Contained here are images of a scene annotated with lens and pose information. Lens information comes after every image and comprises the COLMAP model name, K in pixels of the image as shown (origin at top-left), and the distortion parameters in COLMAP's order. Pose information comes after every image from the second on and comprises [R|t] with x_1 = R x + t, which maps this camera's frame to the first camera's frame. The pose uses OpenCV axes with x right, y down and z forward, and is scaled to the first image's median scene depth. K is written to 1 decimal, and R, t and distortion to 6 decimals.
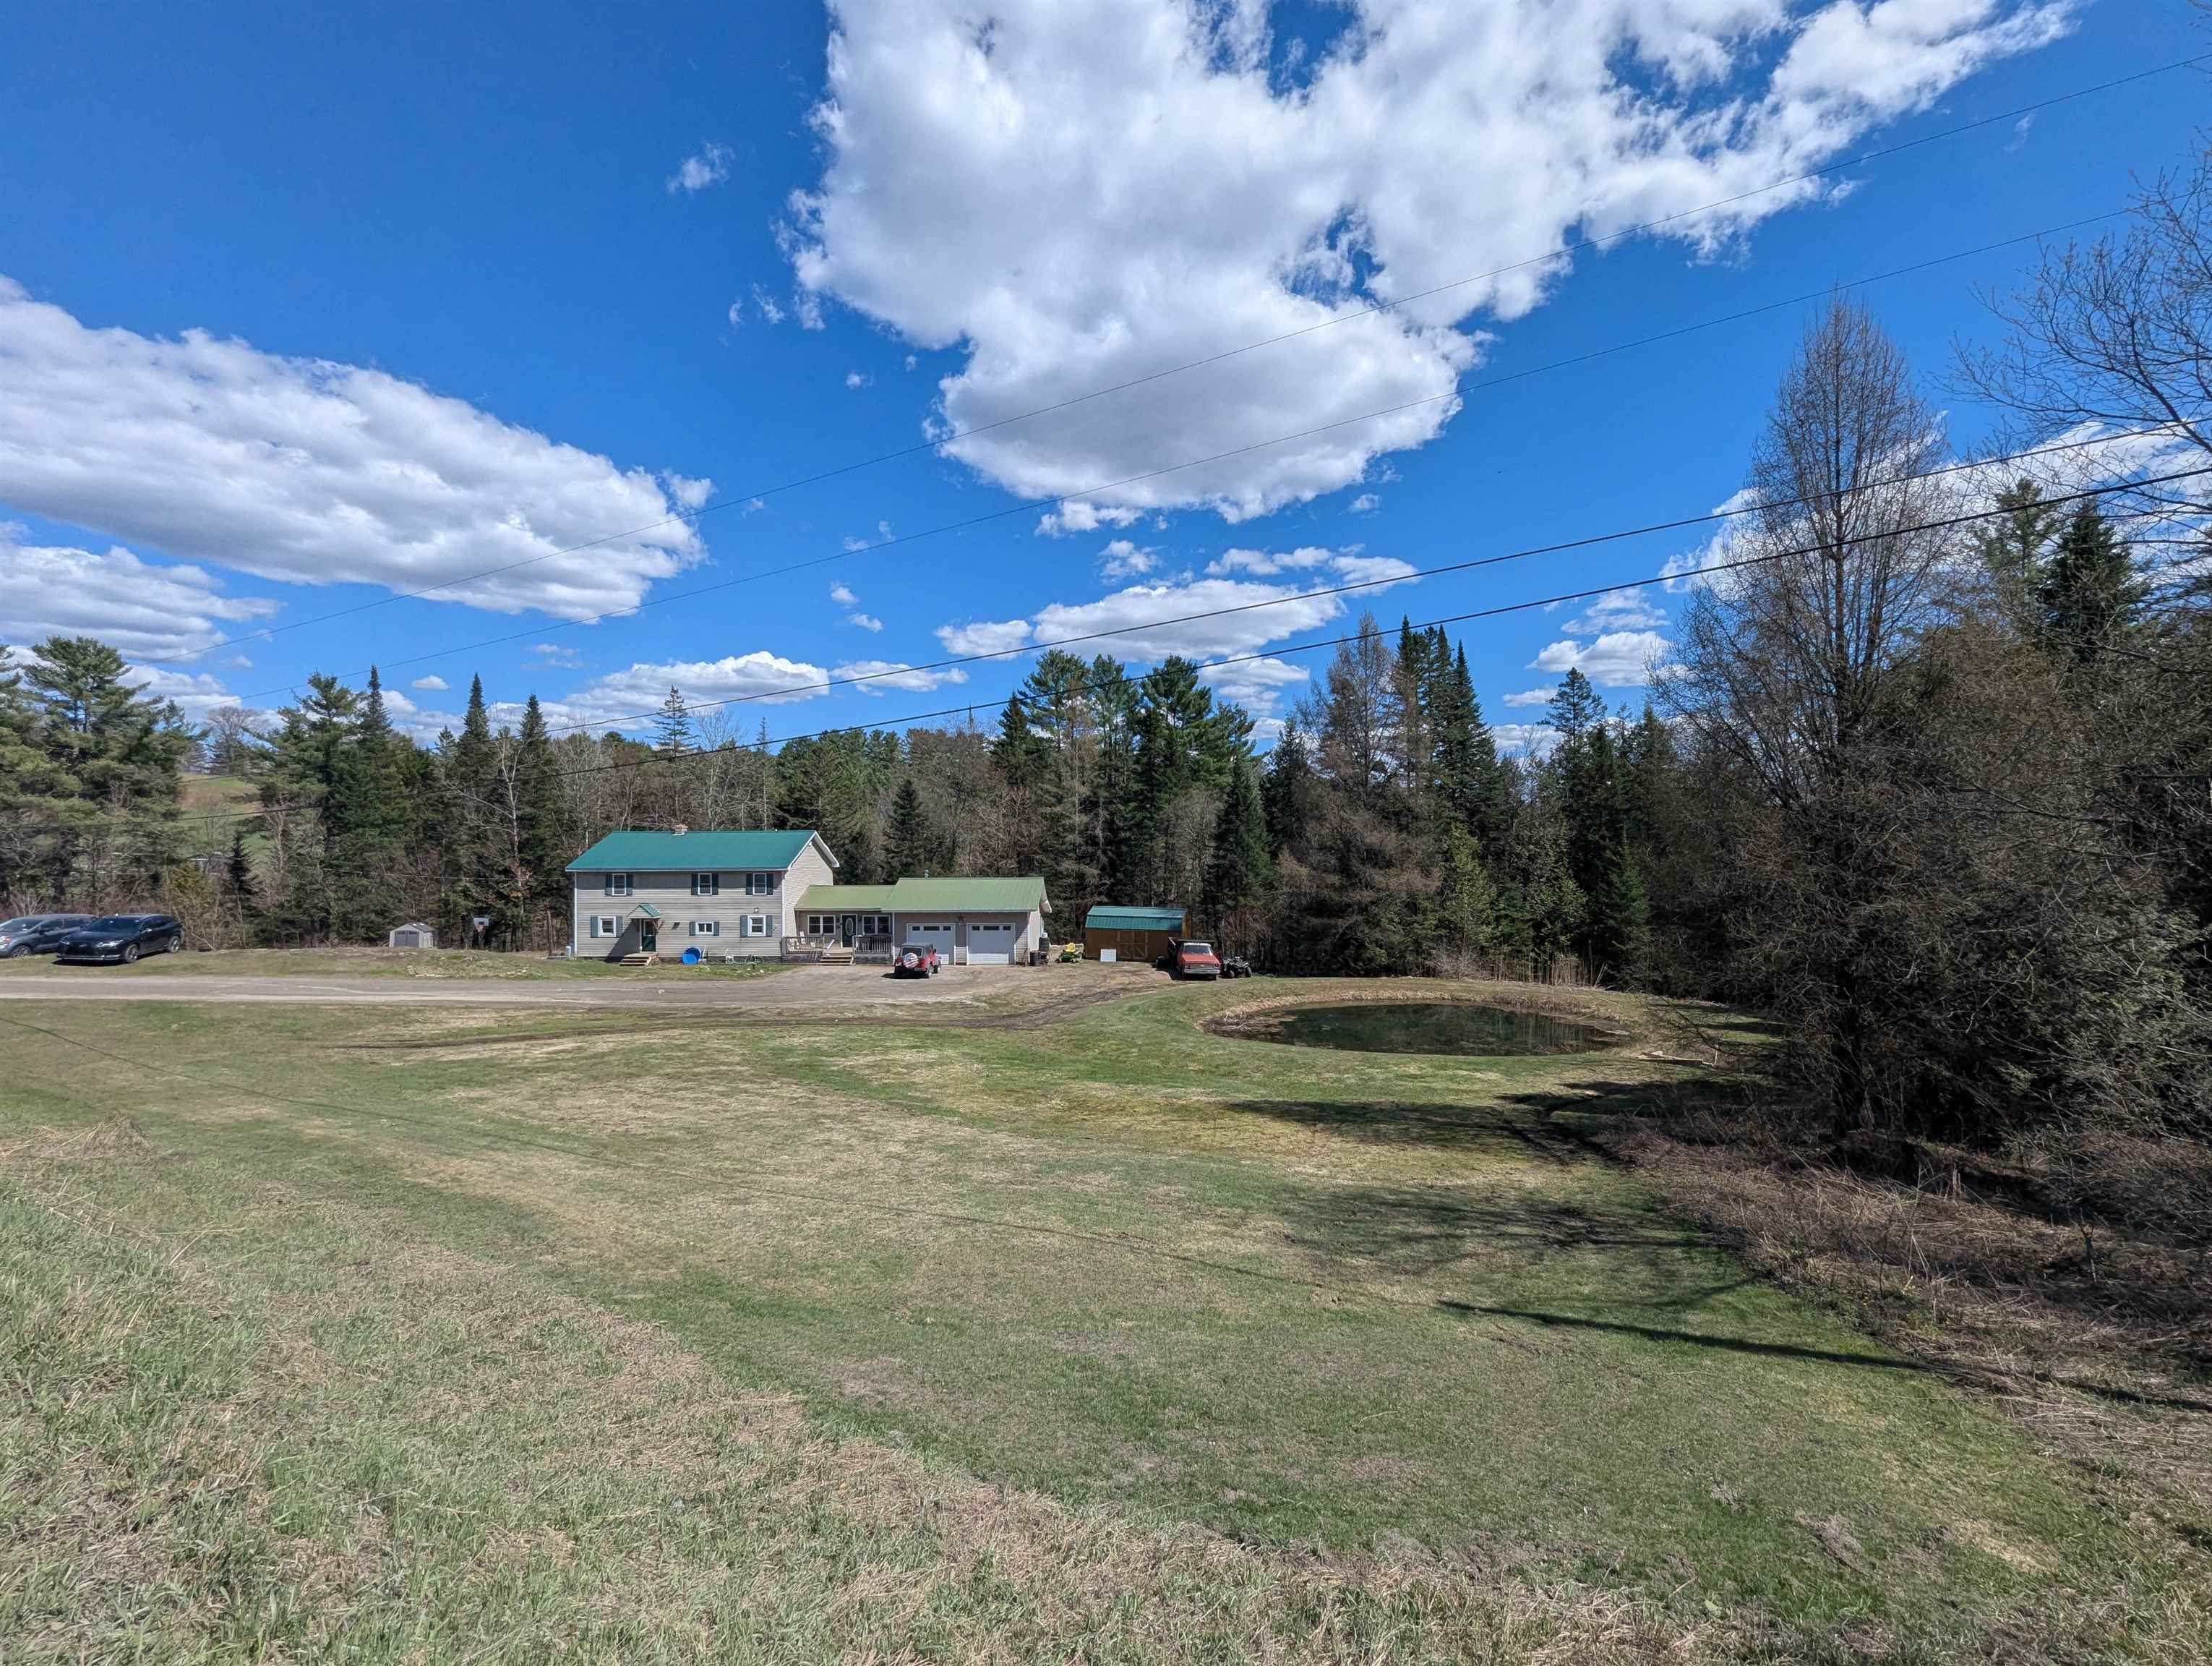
lens RADIAL K [[913.7, 0, 1106.0], [0, 913.7, 833.0], [0, 0, 1]] dist [-0.004009, 0.000461]
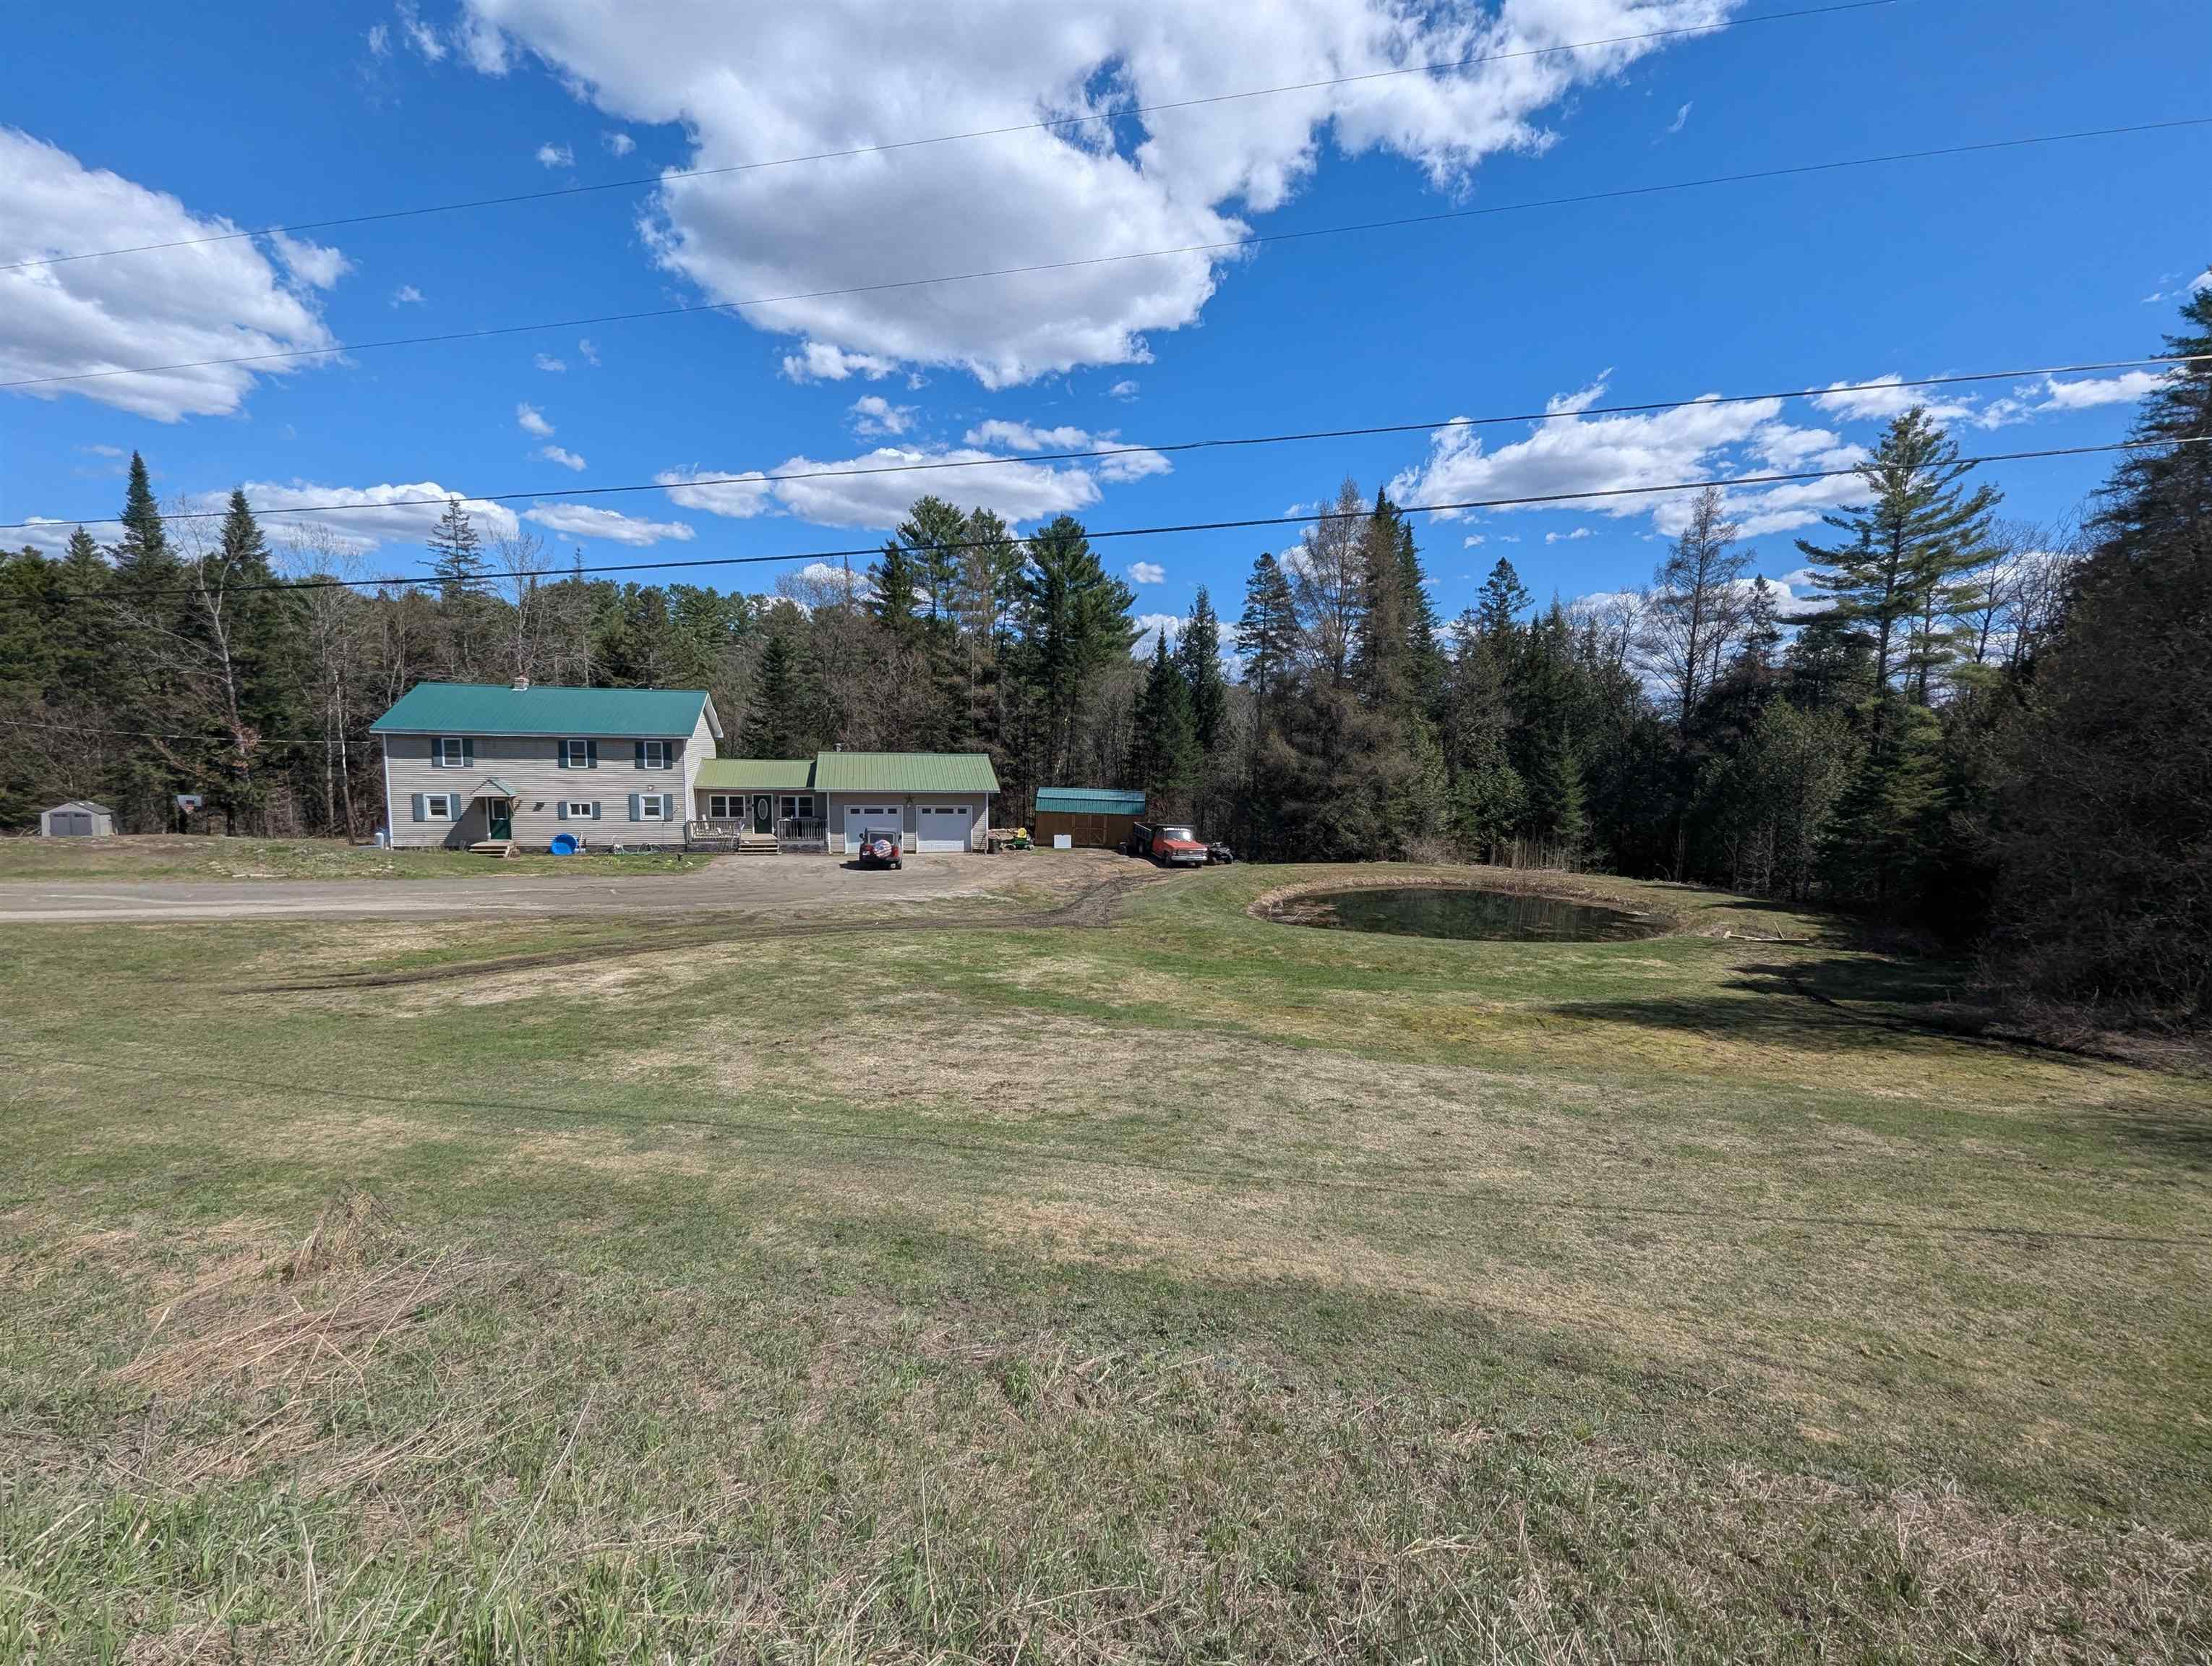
lens RADIAL K [[918.2, 0, 1095.9], [0, 918.2, 827.1], [0, 0, 1]] dist [-0.000546, -0.000098]
pose [[0.965379, -0.000427, 0.260853, -0.172938], [-0.030284, 0.993053, 0.113702, 0.012228], [-0.259089, -0.117665, 0.958659, 0.097482]]
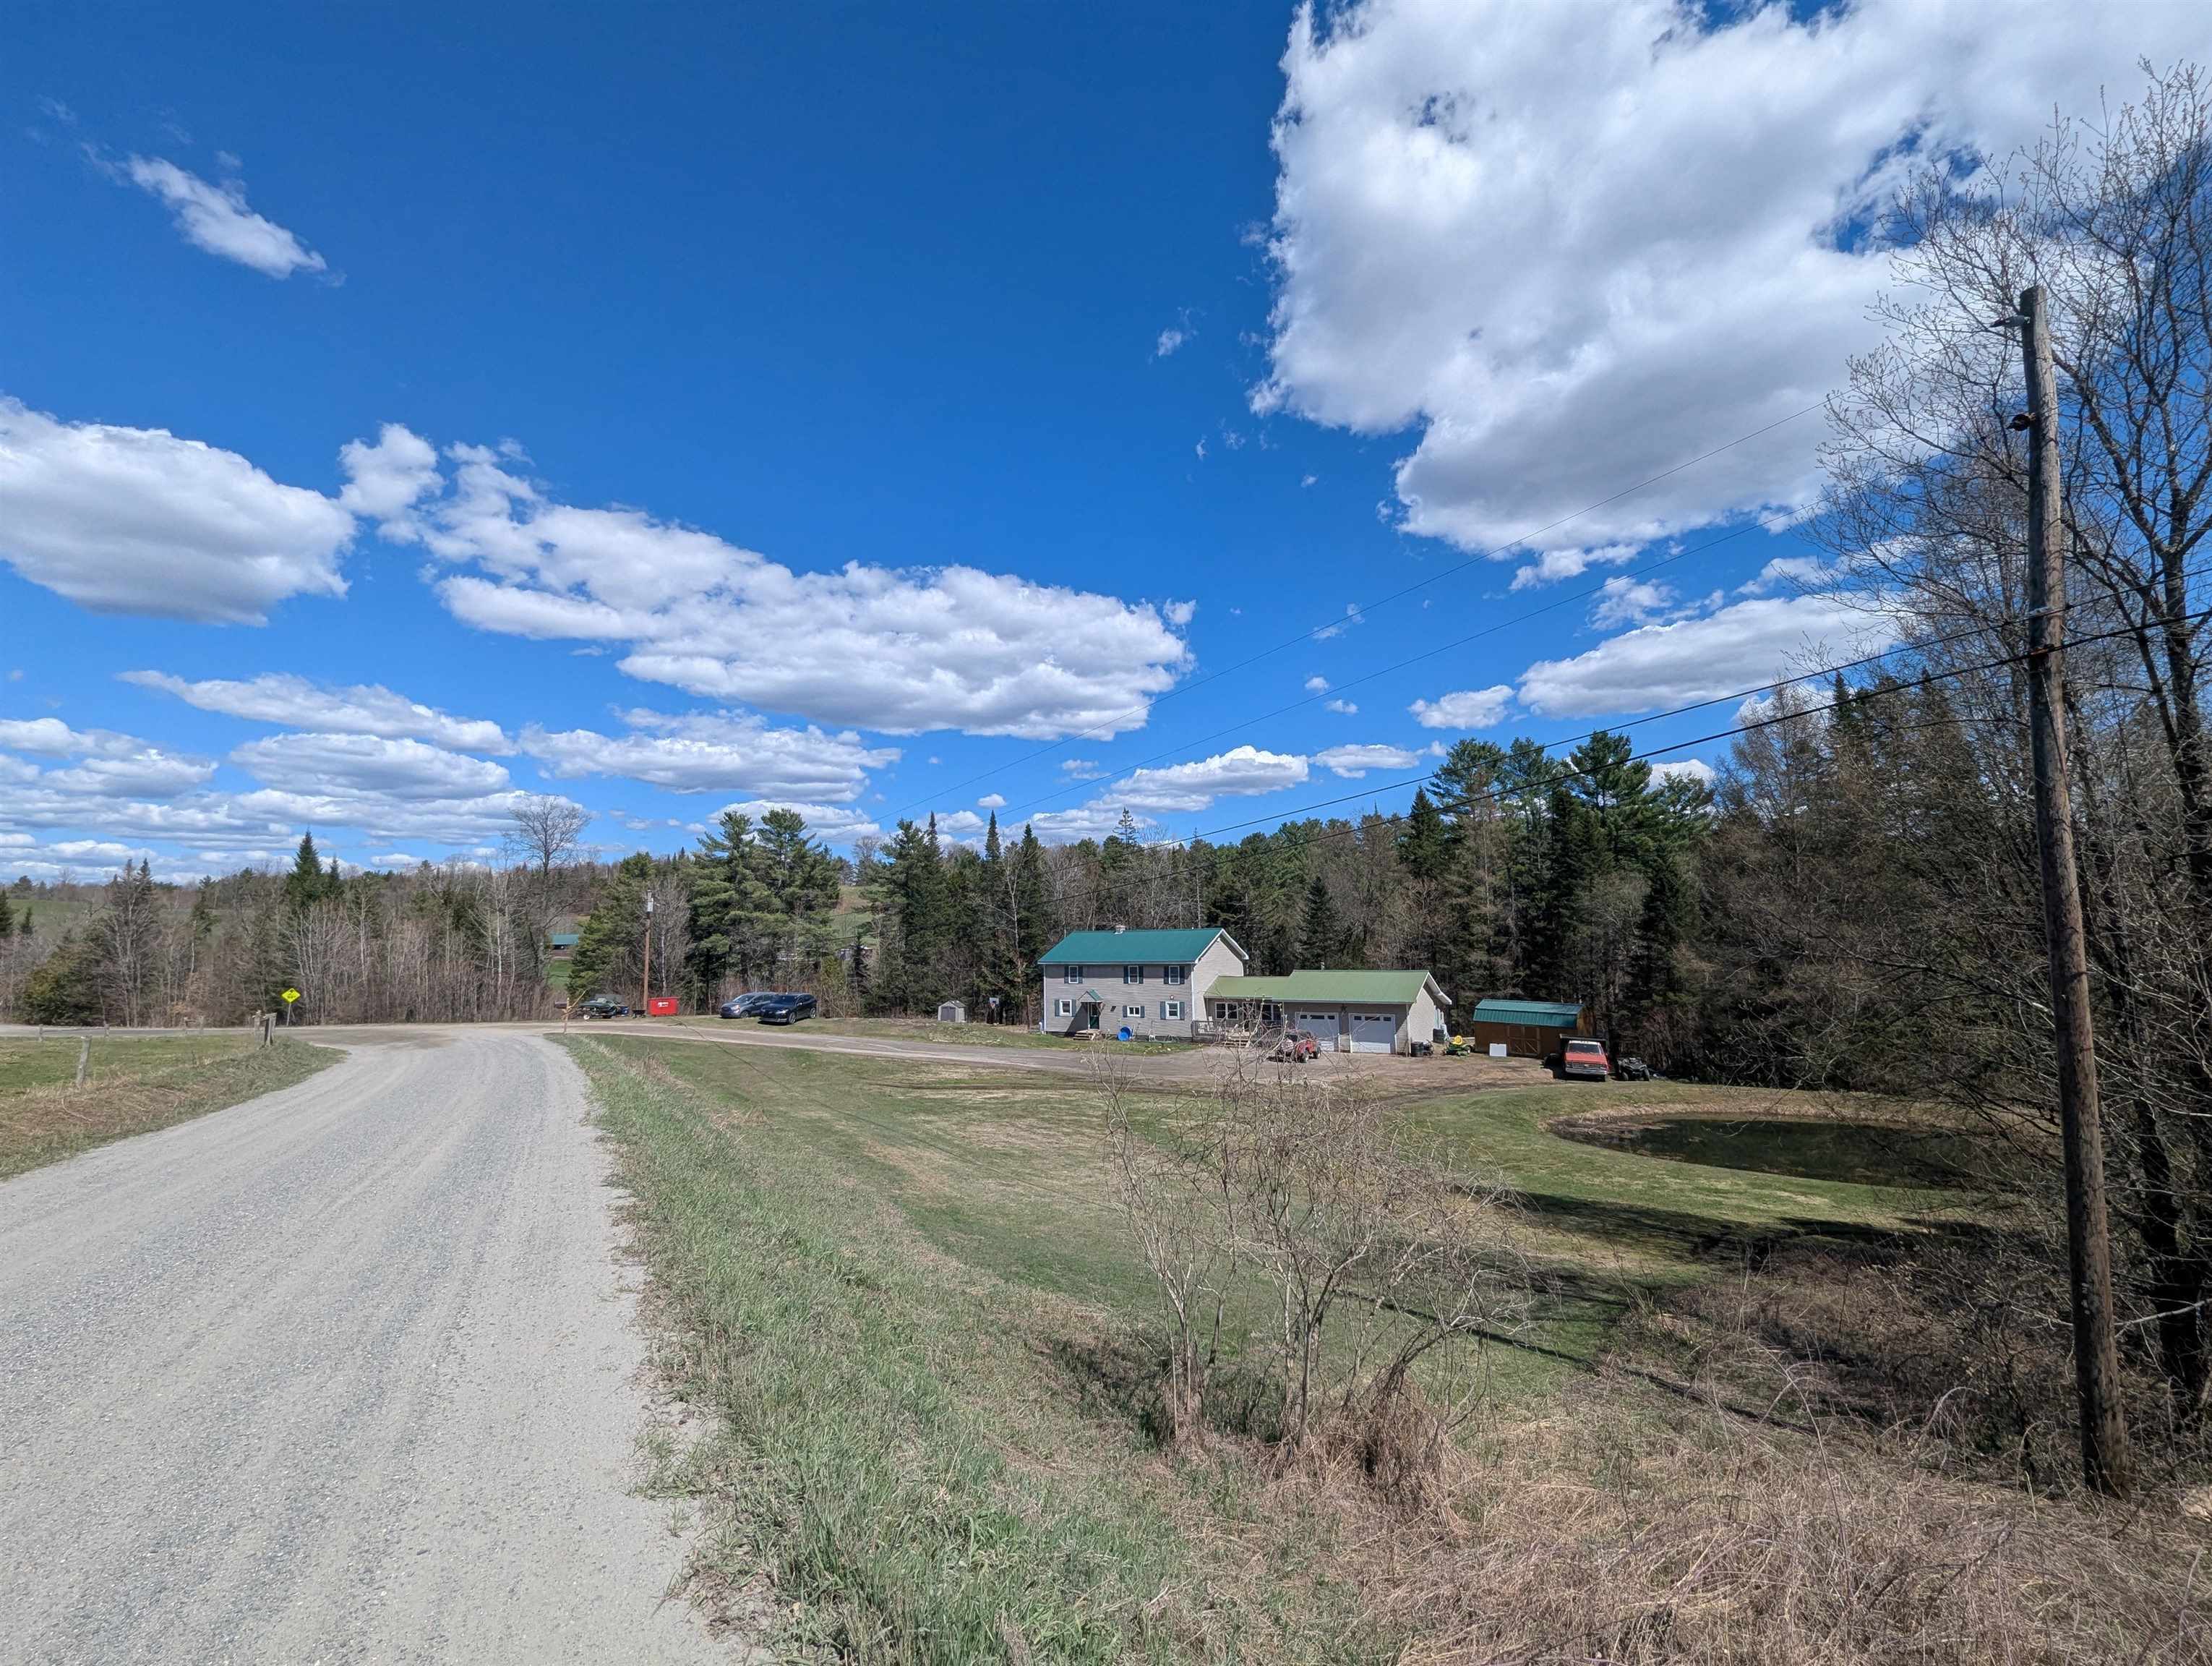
lens RADIAL K [[919.0, 0, 1106.7], [0, 919.0, 846.9], [0, 0, 1]] dist [-0.002939, -0.000104]
pose [[0.868825, -0.059477, -0.491533, 0.115629], [0.023114, 0.996548, -0.079730, -0.013857], [0.494579, 0.057910, 0.867201, -0.075381]]
